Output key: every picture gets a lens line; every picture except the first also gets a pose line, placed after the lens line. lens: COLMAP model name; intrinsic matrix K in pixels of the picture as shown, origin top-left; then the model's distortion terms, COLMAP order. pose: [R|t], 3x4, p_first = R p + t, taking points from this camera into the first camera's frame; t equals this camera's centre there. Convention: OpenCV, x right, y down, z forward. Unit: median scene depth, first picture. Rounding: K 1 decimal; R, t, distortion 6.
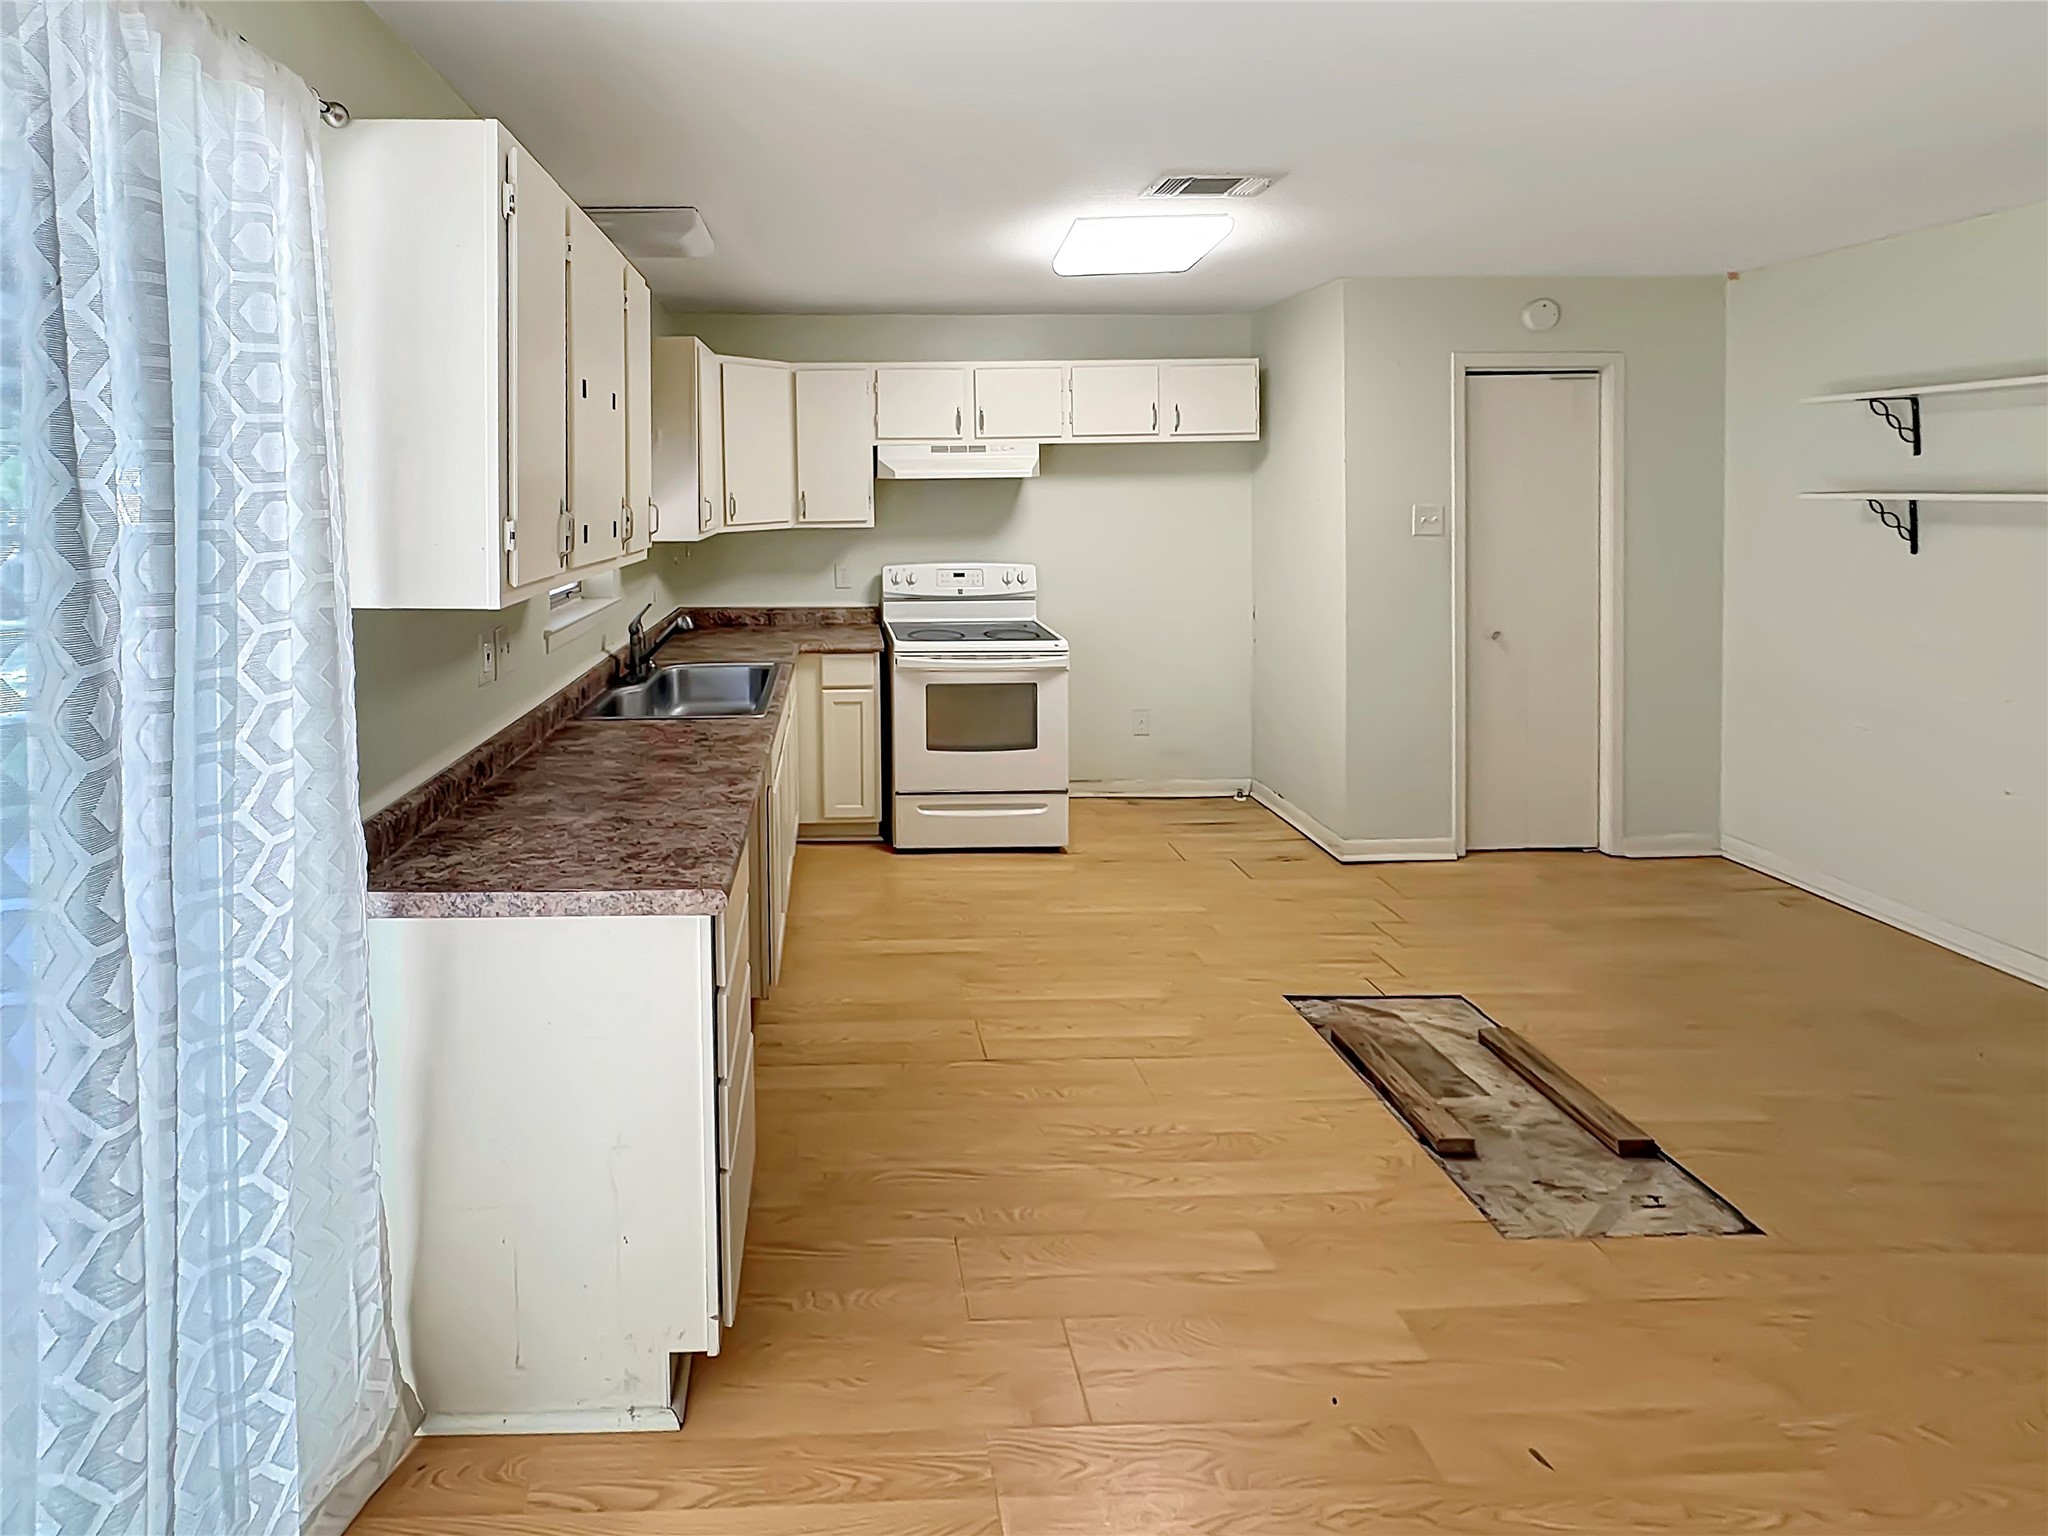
lens RADIAL K [[926.3, 0, 865.3], [0, 926.3, 523.9], [0, 0, 1]] dist [0.000809, 0.000417]
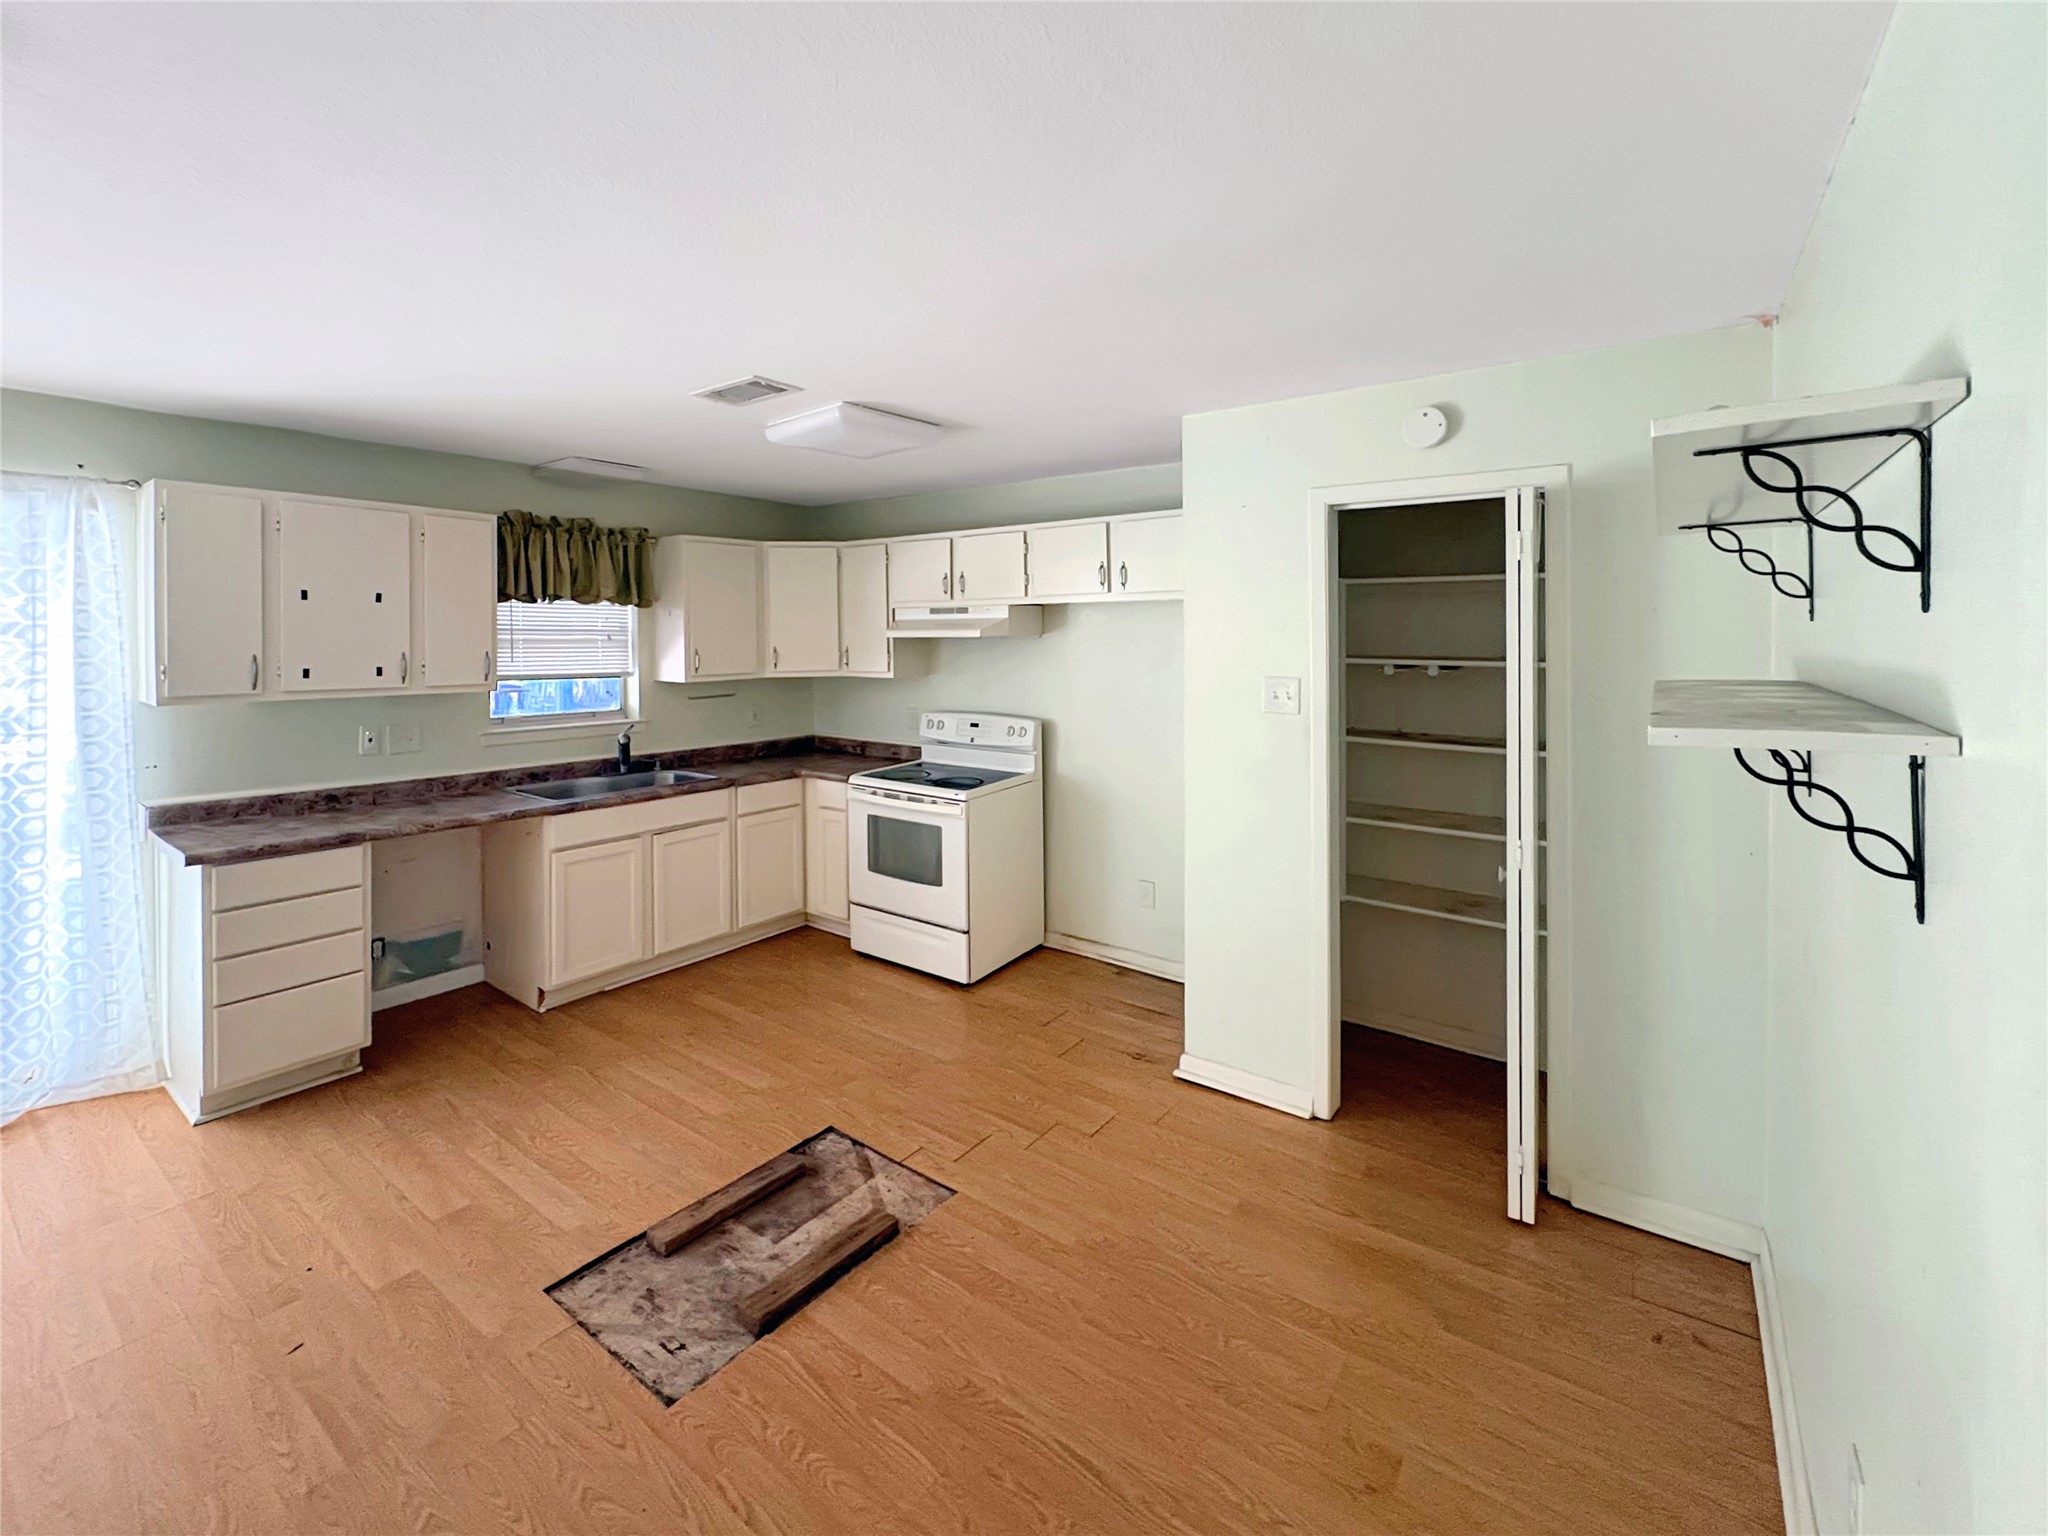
lens RADIAL K [[891.3, 0, 1008.2], [0, 891.3, 671.2], [0, 0, 1]] dist [0.000267, 0.000653]
pose [[0.781212, 0.033760, -0.623352, 0.893671], [-0.030077, 0.999412, 0.016433, -0.030613], [0.623541, 0.005910, 0.781769, 0.227104]]
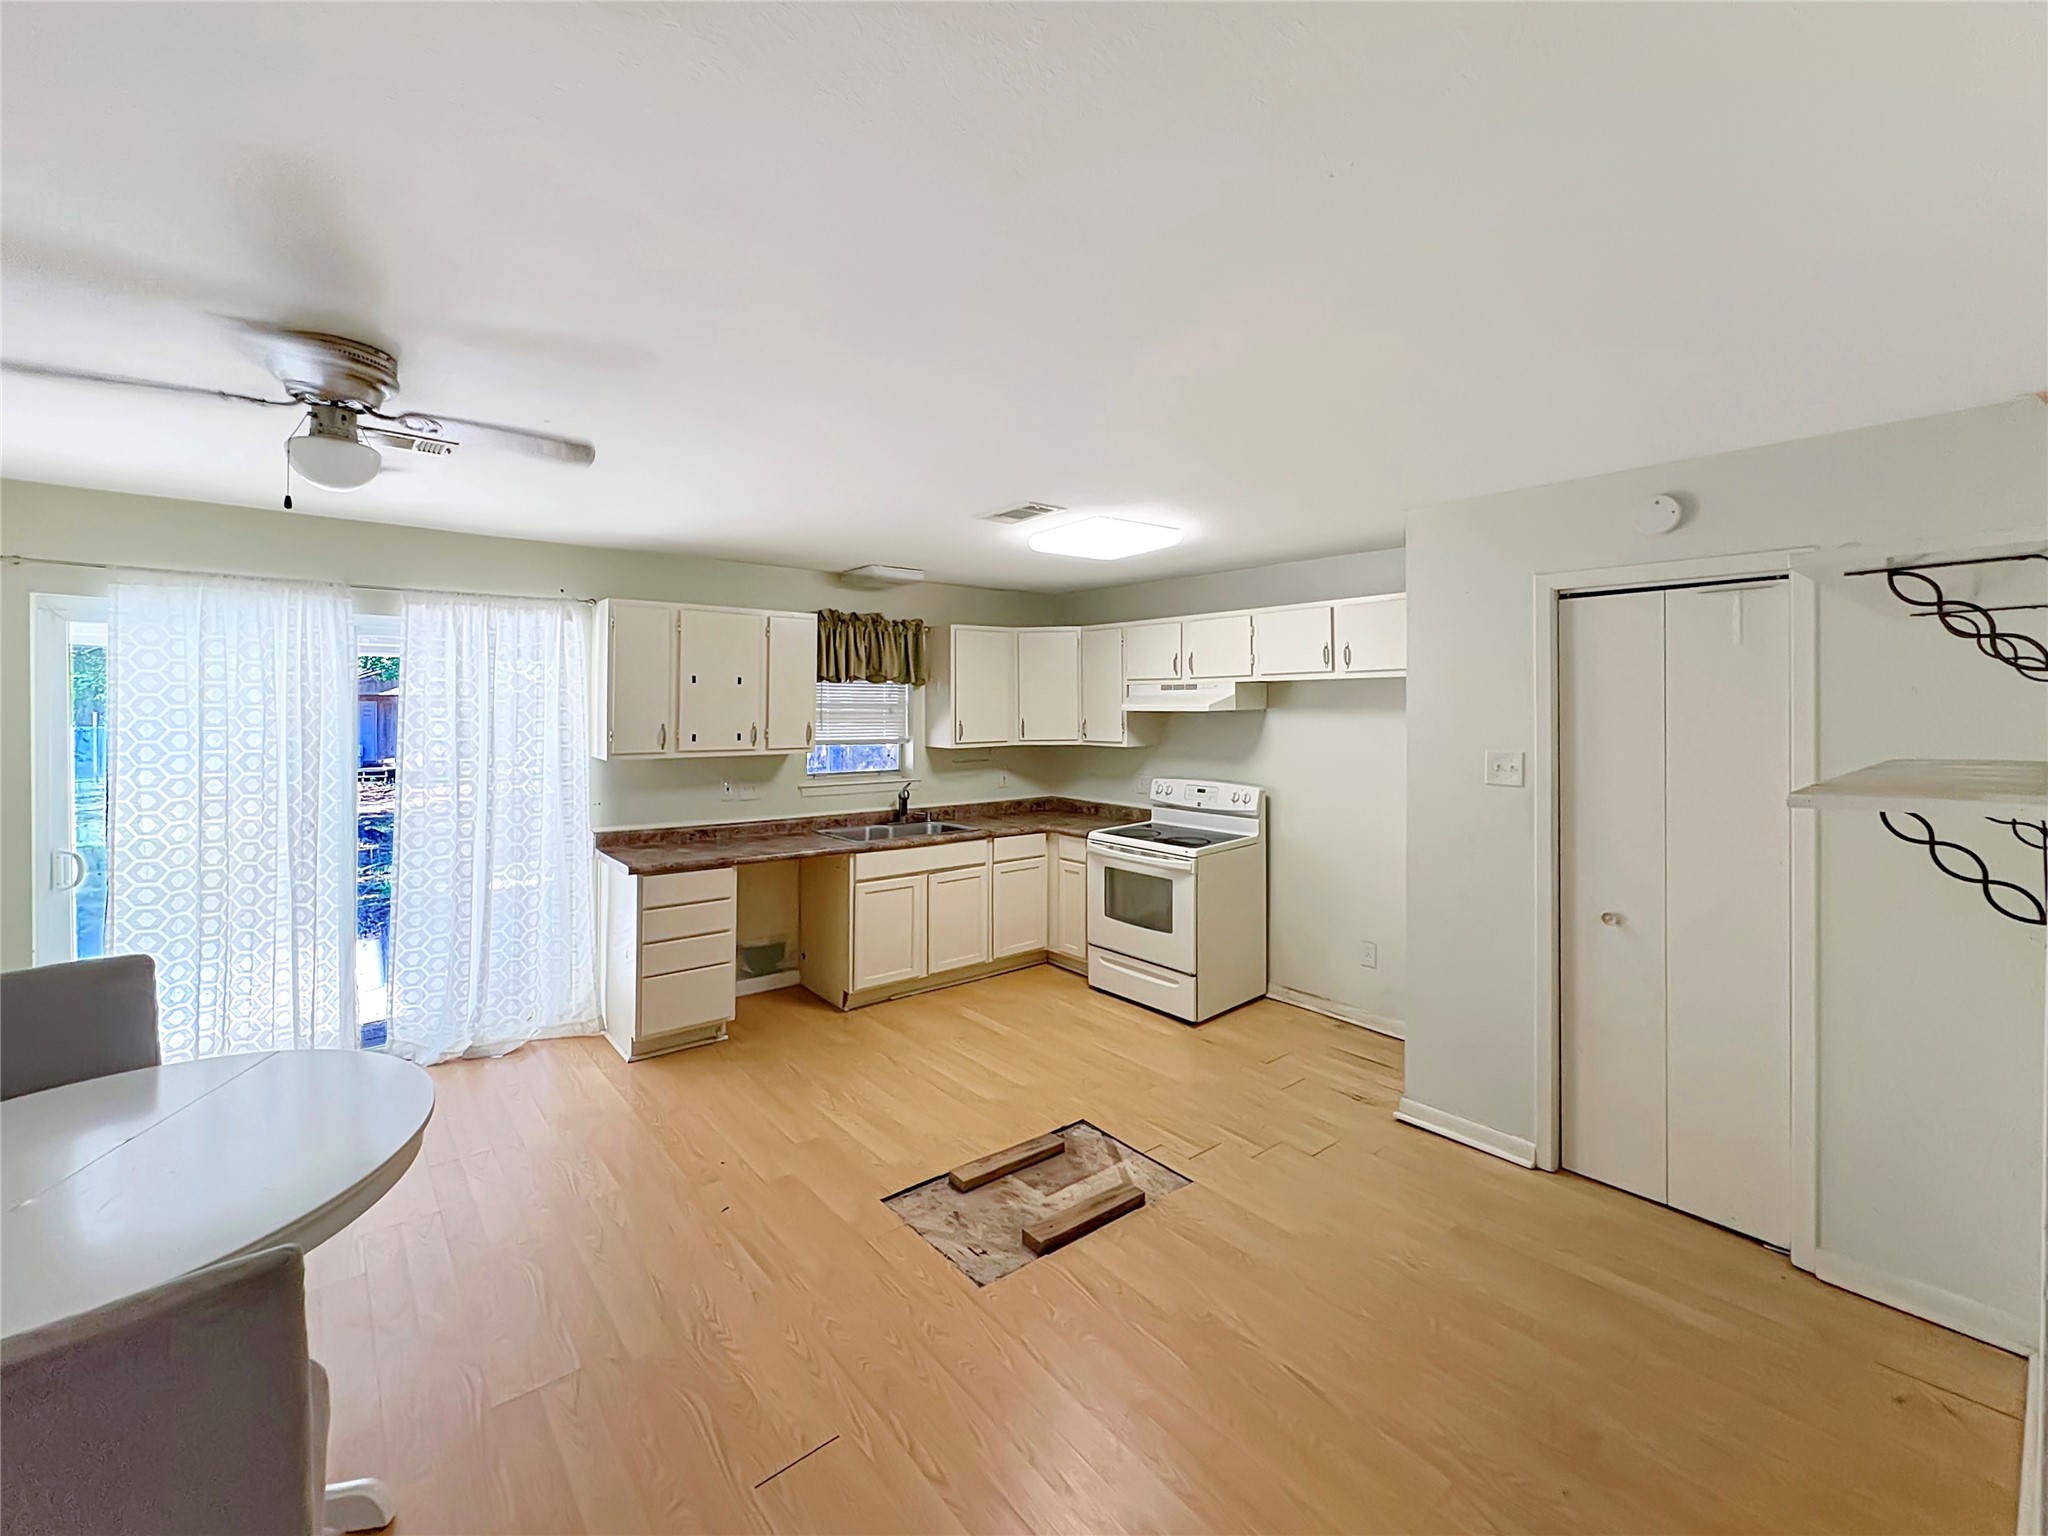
lens RADIAL K [[872.7, 0, 991.3], [0, 872.7, 732.4], [0, 0, 1]] dist [0.000759, 0.000354]
pose [[0.596601, 0.034333, -0.801803, 0.960989], [-0.036179, 0.999219, 0.015867, -0.032771], [0.801722, 0.019542, 0.597377, 0.113992]]
